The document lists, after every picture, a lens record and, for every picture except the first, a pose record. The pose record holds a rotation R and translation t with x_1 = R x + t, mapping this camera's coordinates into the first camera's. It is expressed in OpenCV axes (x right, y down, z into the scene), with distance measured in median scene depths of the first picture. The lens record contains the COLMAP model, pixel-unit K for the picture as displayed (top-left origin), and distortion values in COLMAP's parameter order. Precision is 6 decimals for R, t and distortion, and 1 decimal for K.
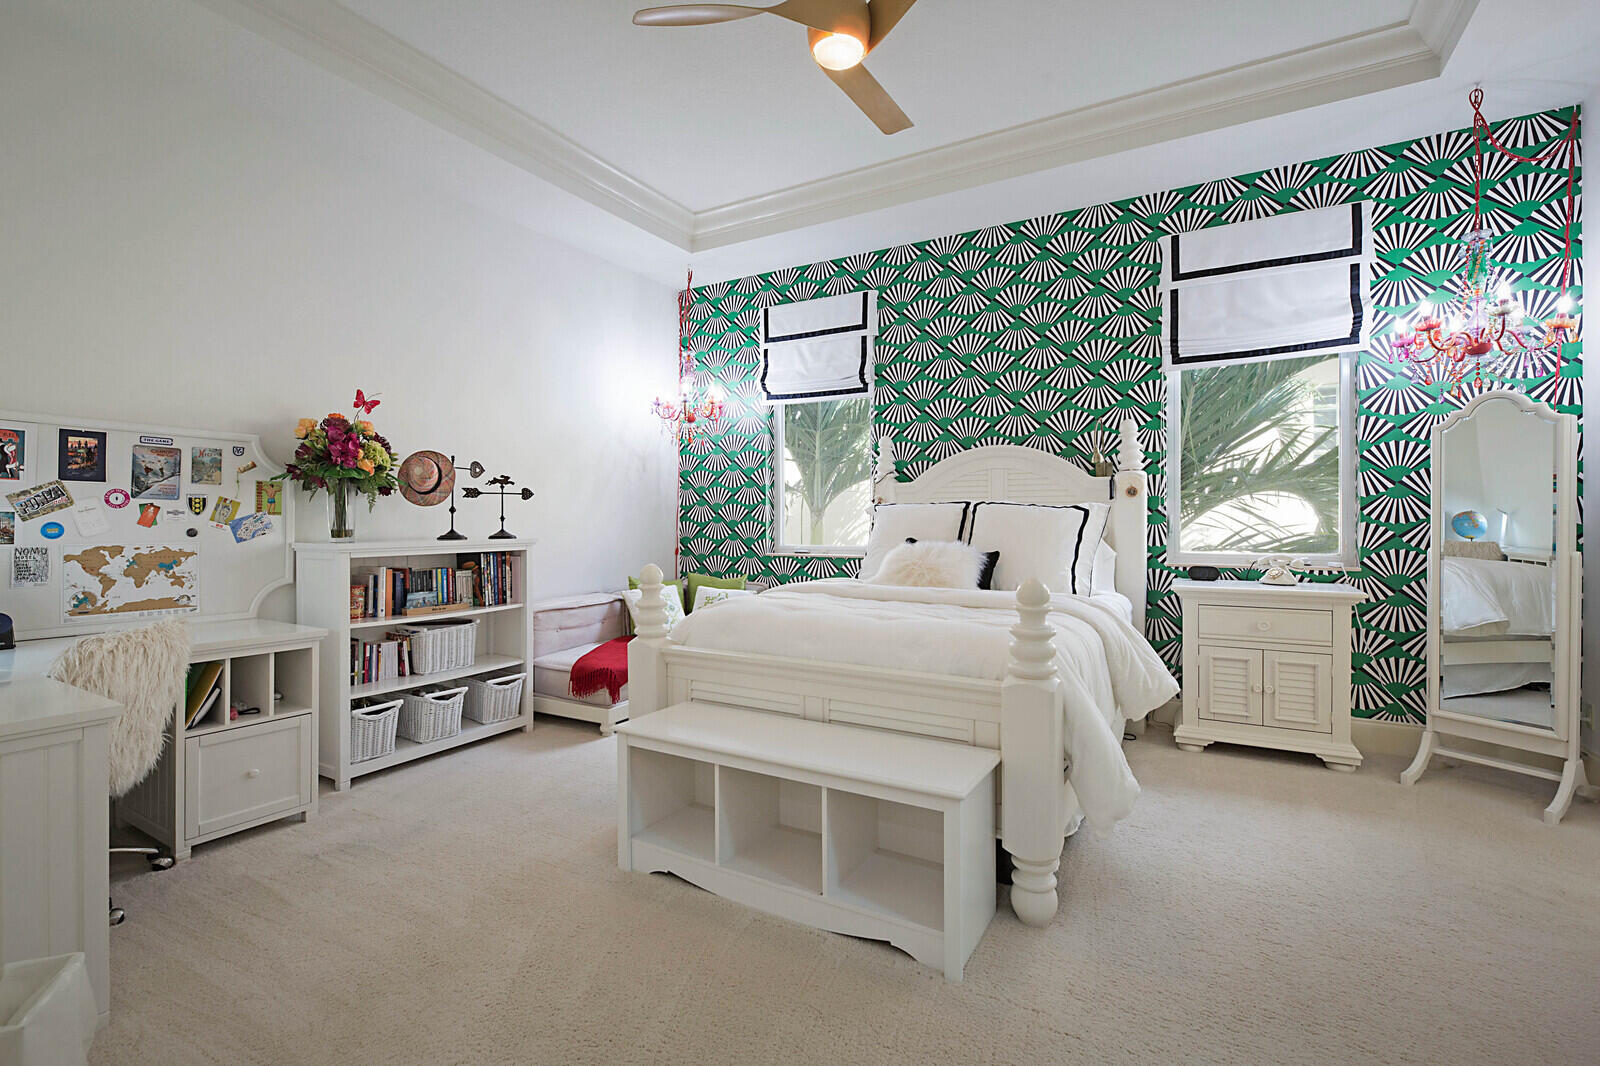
lens RADIAL K [[717.2, 0, 810.7], [0, 717.2, 526.1], [0, 0, 1]] dist [0.000168, -0.002004]
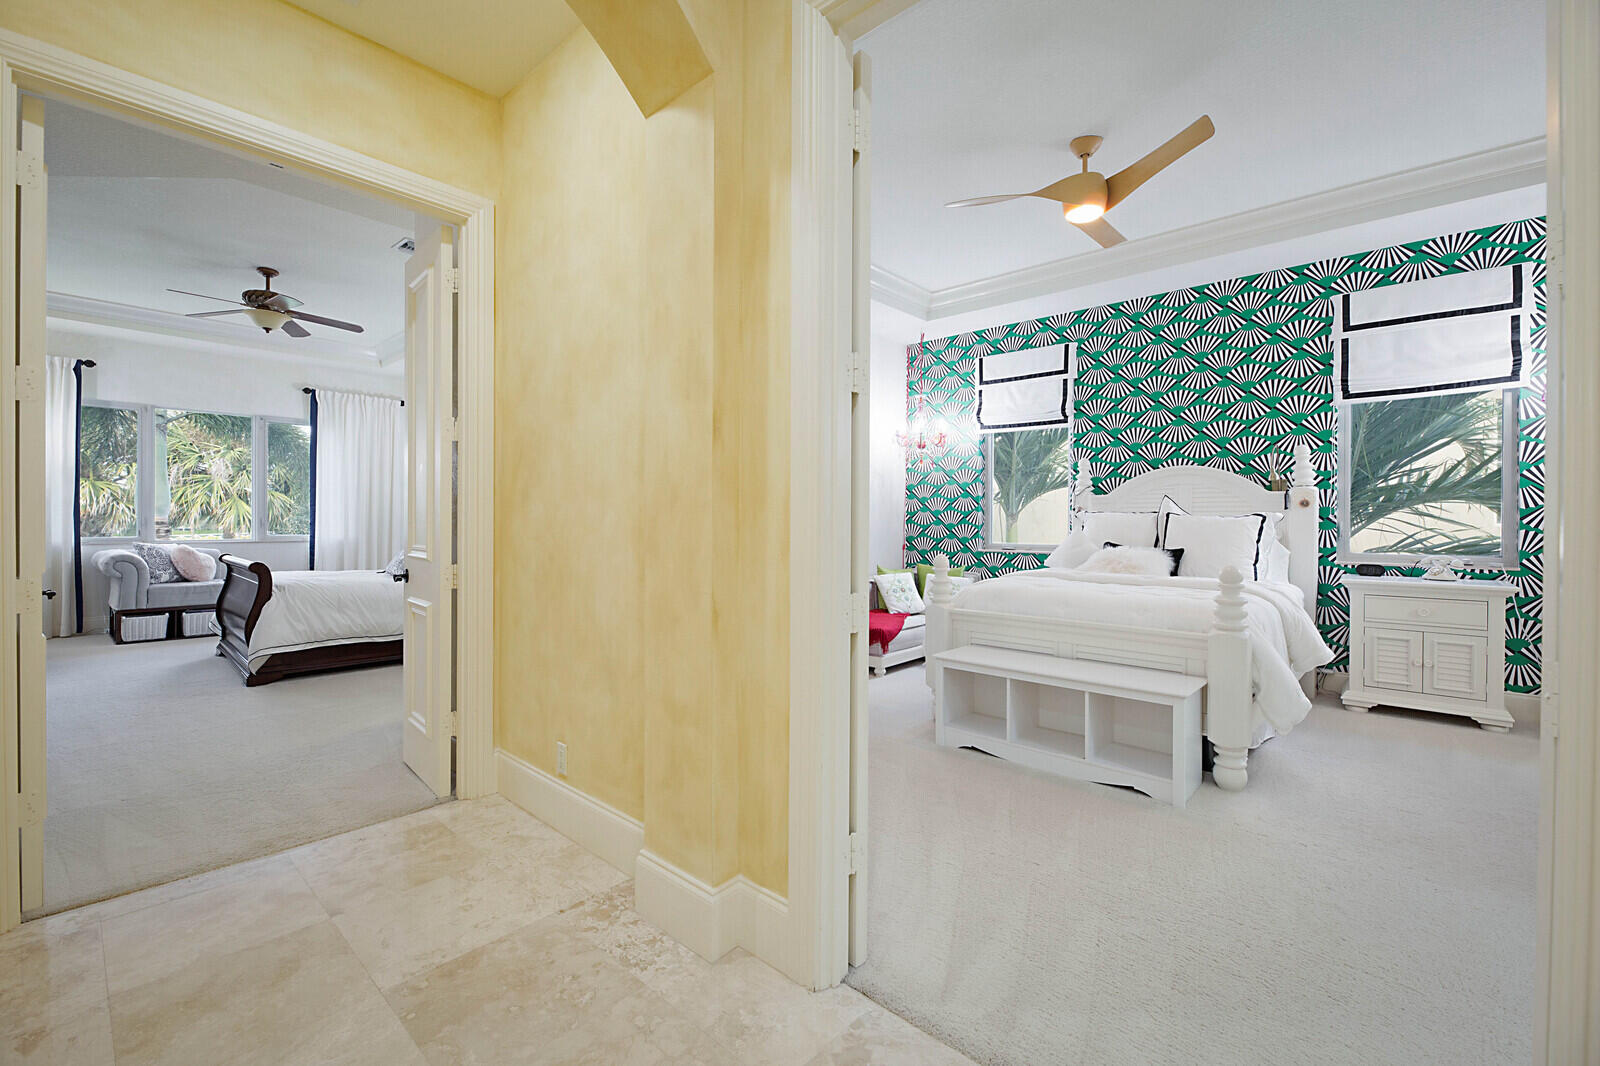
lens RADIAL K [[673.8, 0, 801.2], [0, 673.8, 525.8], [0, 0, 1]] dist [-0.002433, -0.001888]
pose [[0.975652, 0.007528, -0.219197, -0.147385], [-0.007587, 0.999971, 0.000573, -0.003289], [0.219195, 0.001104, 0.975680, -0.327196]]
